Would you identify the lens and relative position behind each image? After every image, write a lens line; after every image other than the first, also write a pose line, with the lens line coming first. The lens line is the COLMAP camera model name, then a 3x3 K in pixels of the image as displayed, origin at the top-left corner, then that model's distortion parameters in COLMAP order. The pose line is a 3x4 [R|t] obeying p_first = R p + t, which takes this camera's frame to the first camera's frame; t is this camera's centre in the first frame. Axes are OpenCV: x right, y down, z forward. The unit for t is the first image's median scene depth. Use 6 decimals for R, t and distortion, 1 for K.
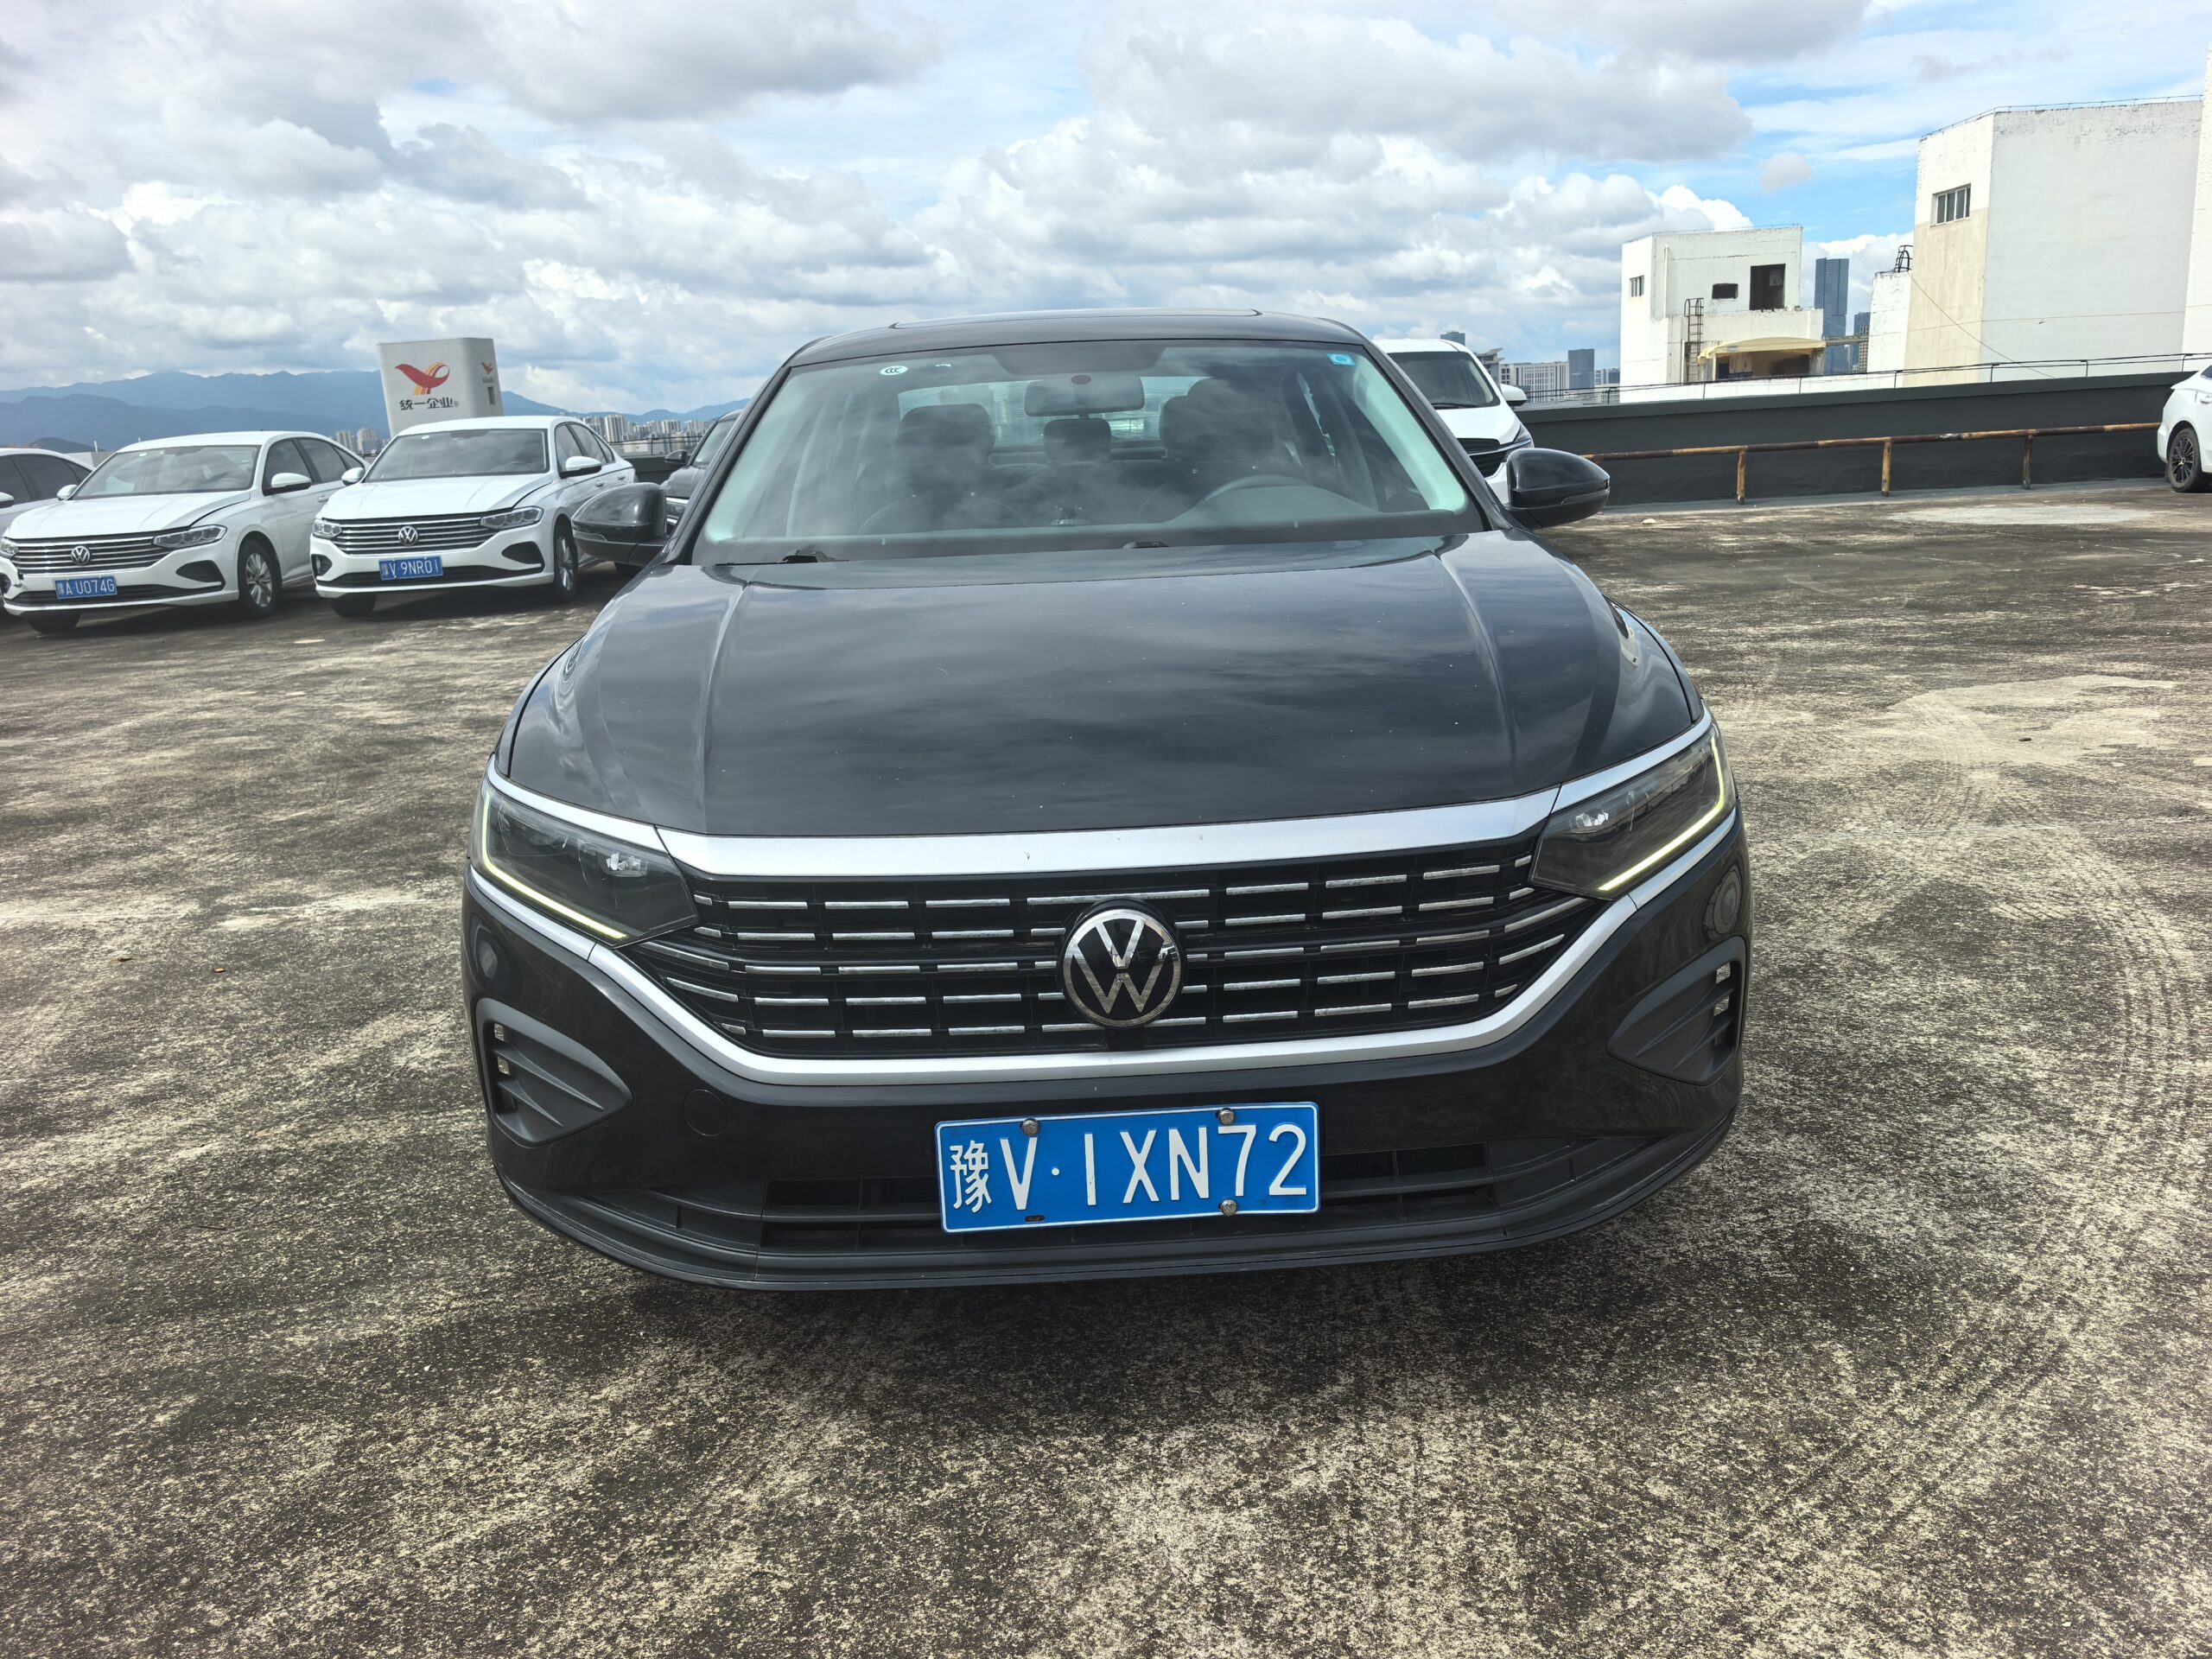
lens RADIAL K [[1797.3, 0, 1130.0], [0, 1797.3, 830.5], [0, 0, 1]] dist [0.028594, -0.038668]
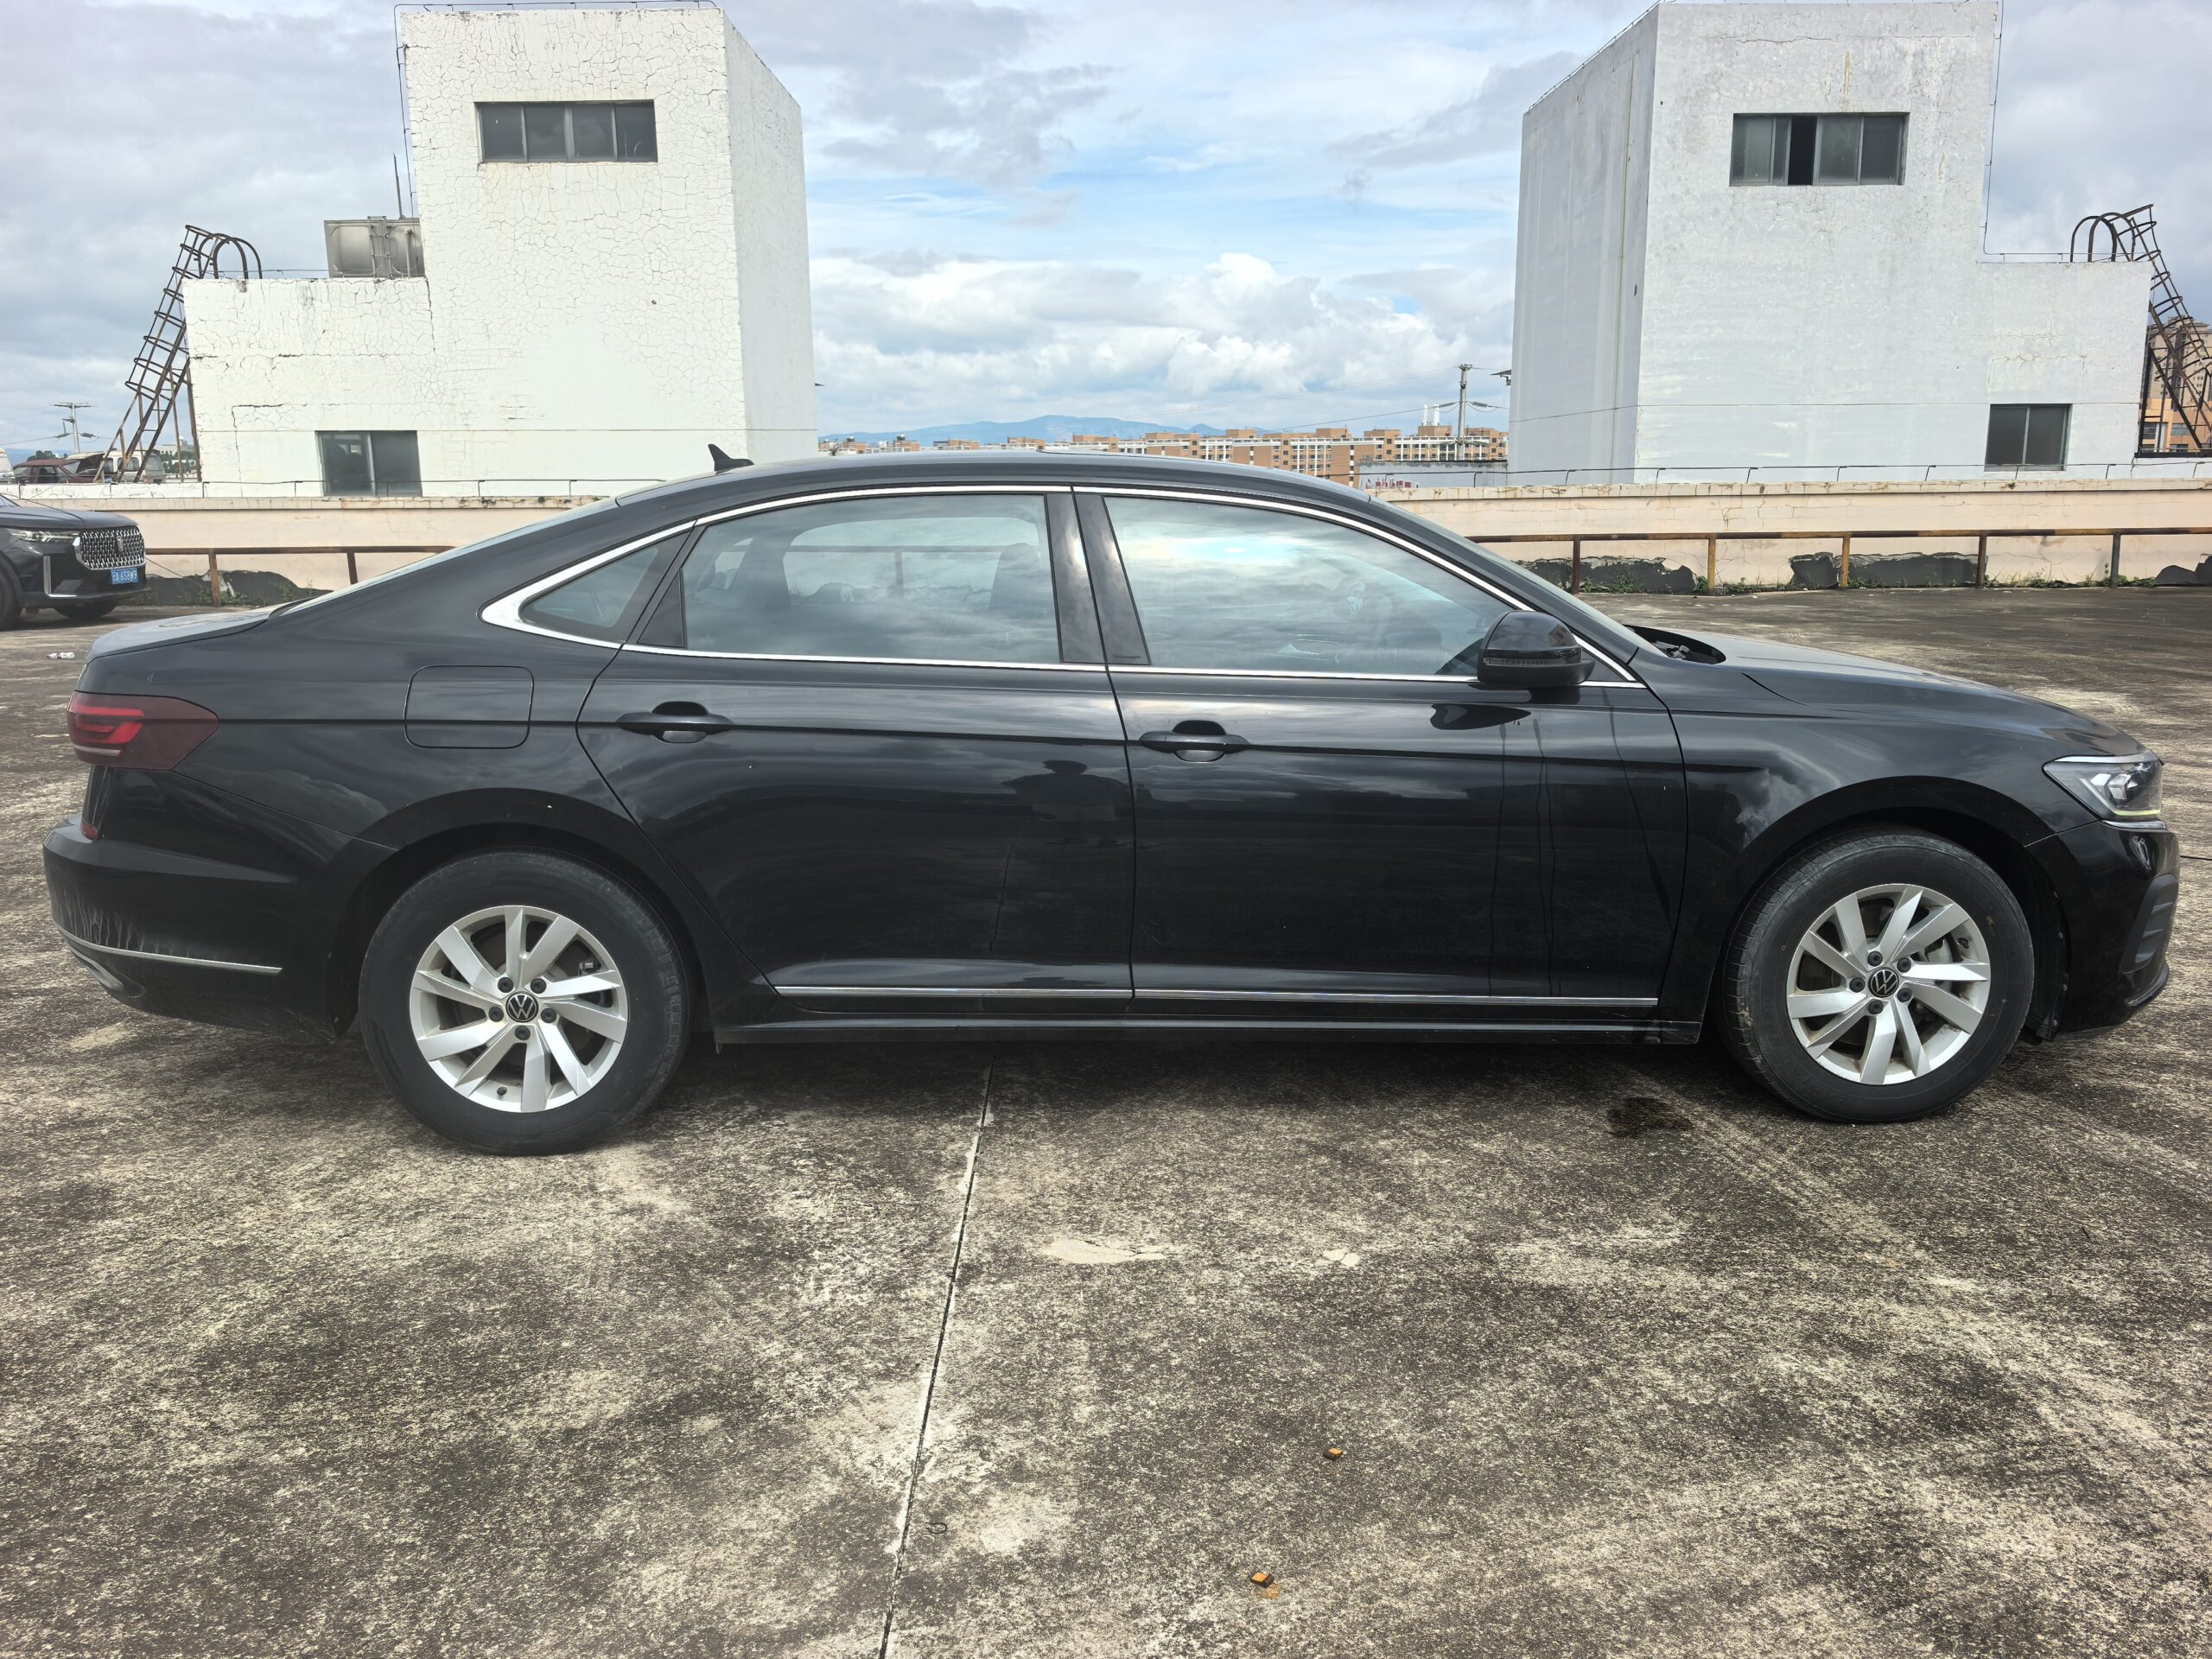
lens RADIAL K [[1773.6, 0, 1117.5], [0, 1773.6, 838.7], [0, 0, 1]] dist [0.042413, -0.070170]
pose [[-0.011239, -0.154242, 0.987969, -1.841017], [0.231773, 0.960722, 0.152625, -0.393320], [-0.972705, 0.230700, 0.024952, 1.755846]]
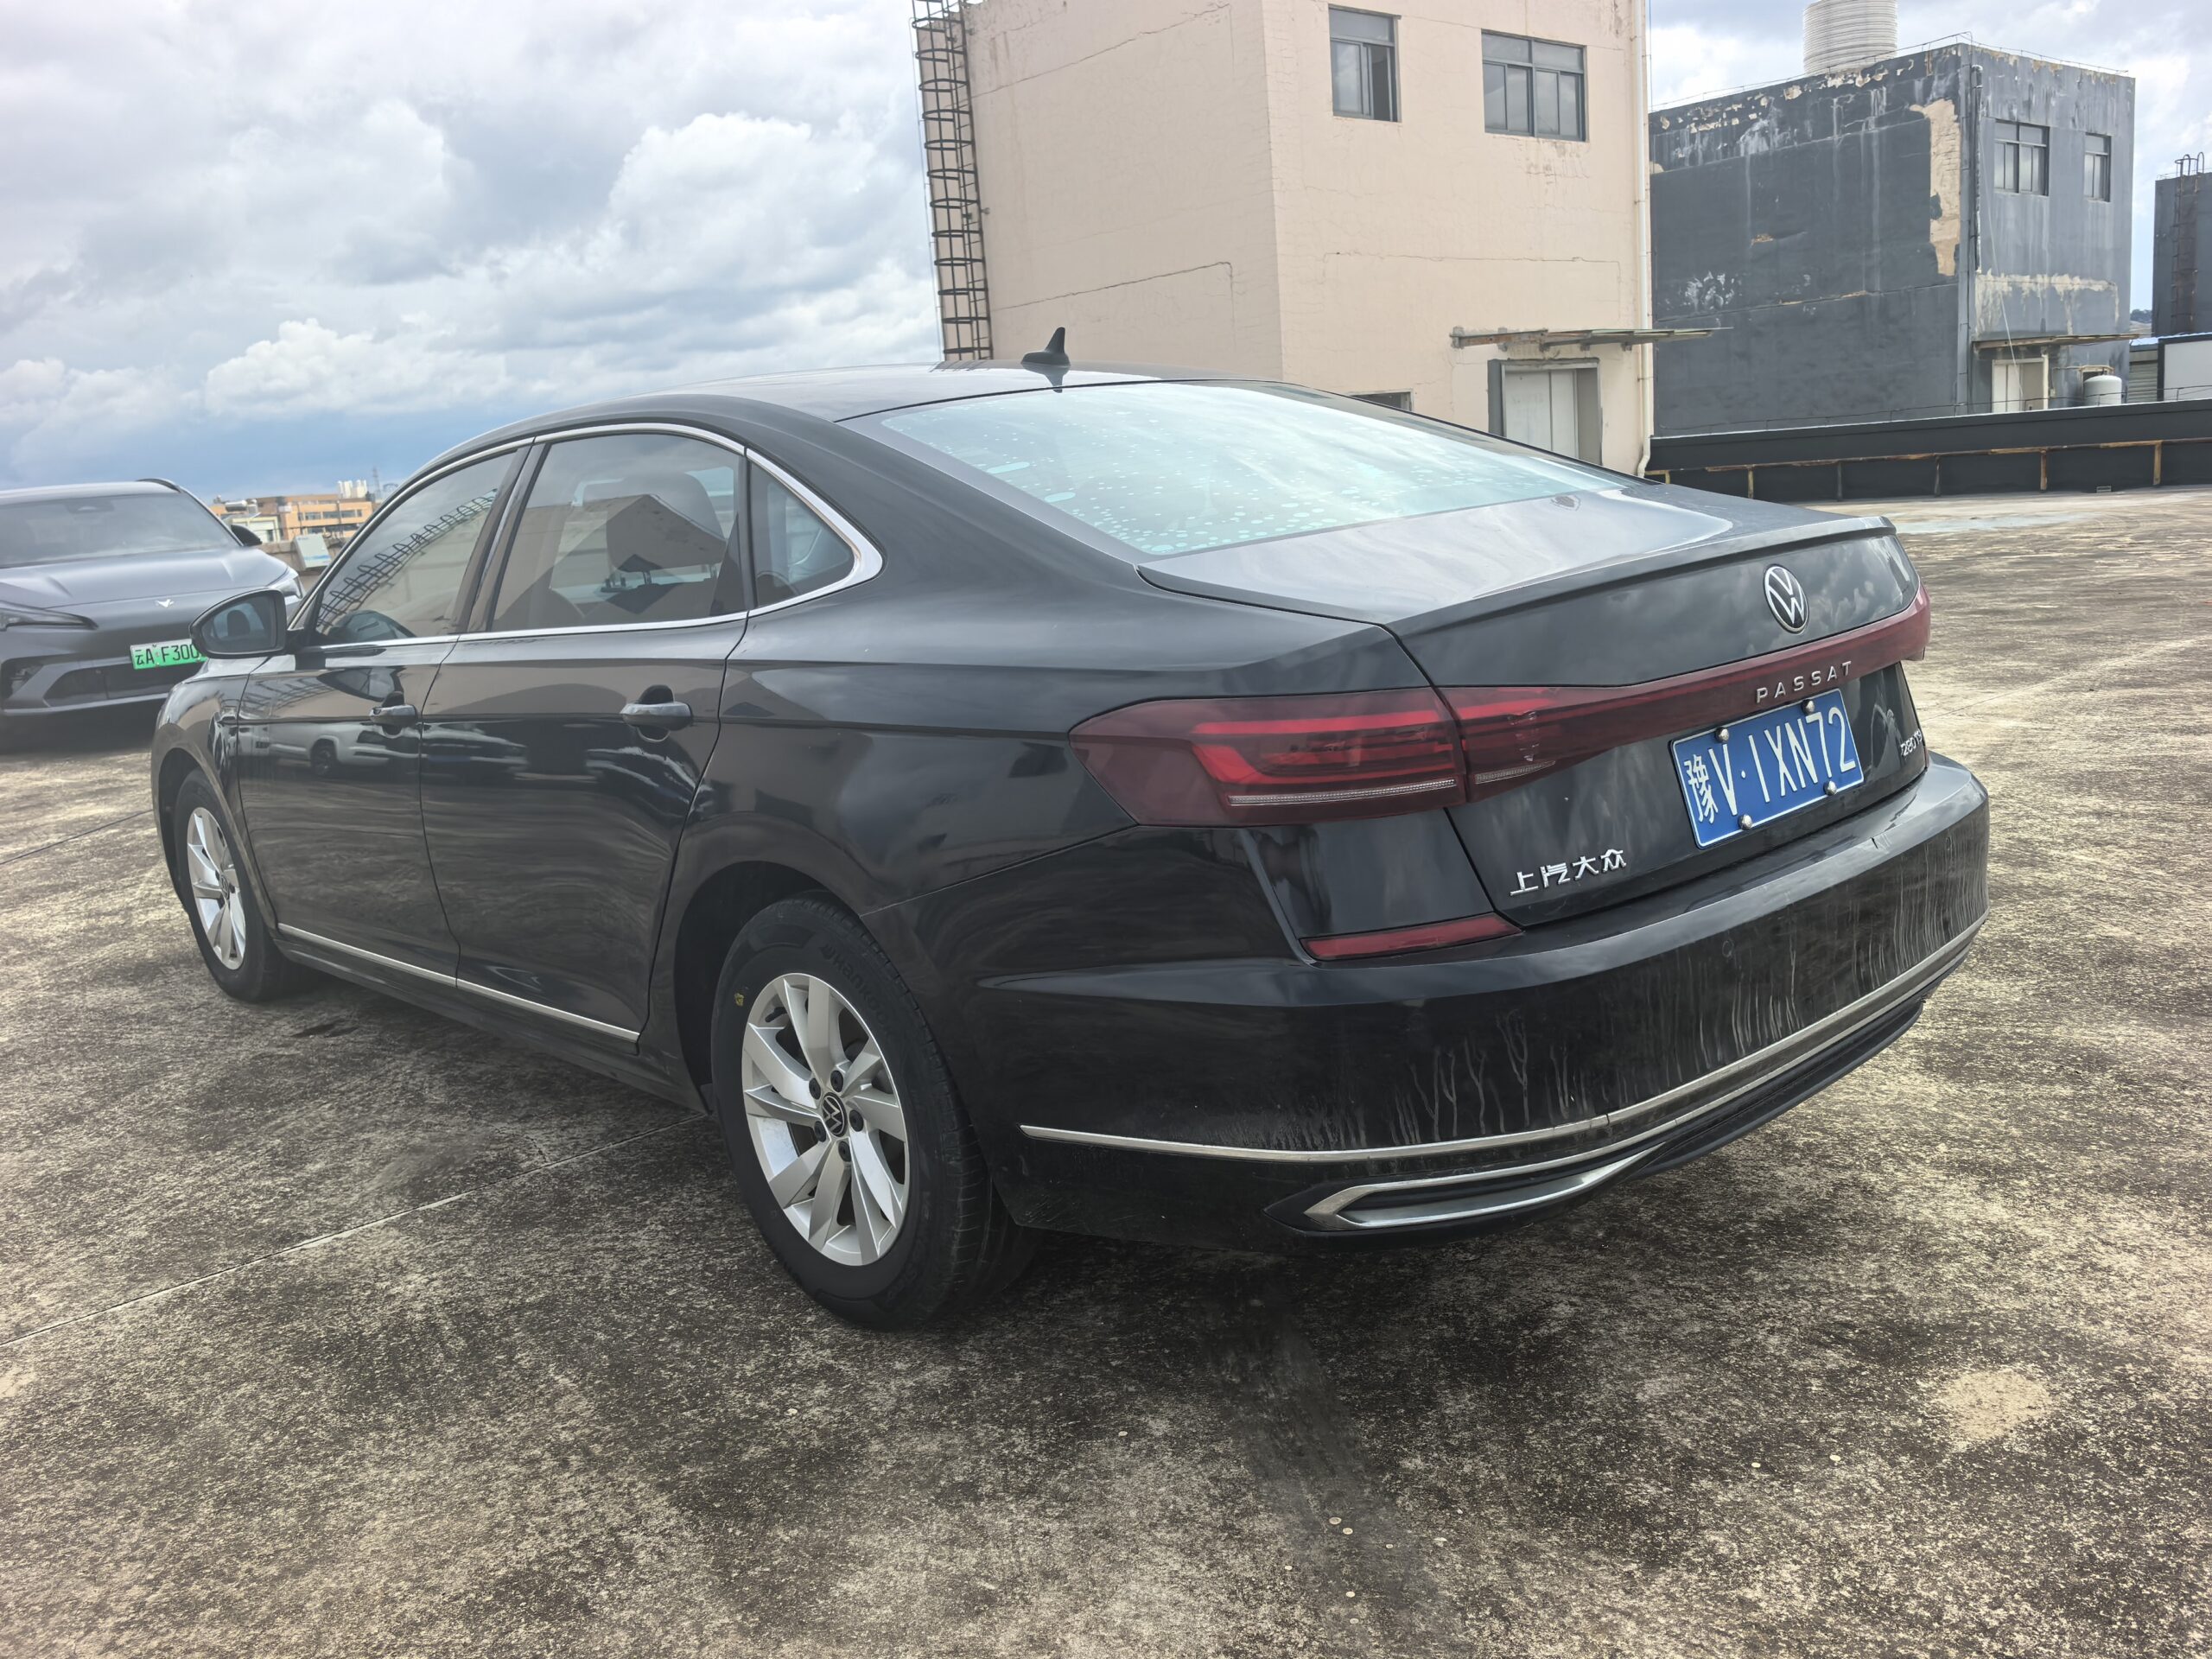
lens RADIAL K [[1777.4, 0, 1121.2], [0, 1777.4, 781.5], [0, 0, 1]] dist [-0.000851, -0.009647]
pose [[-0.755277, 0.218144, -0.618037, 0.754405], [-0.032527, 0.929346, 0.367775, -0.752502], [0.654598, 0.297875, -0.694818, 3.104155]]
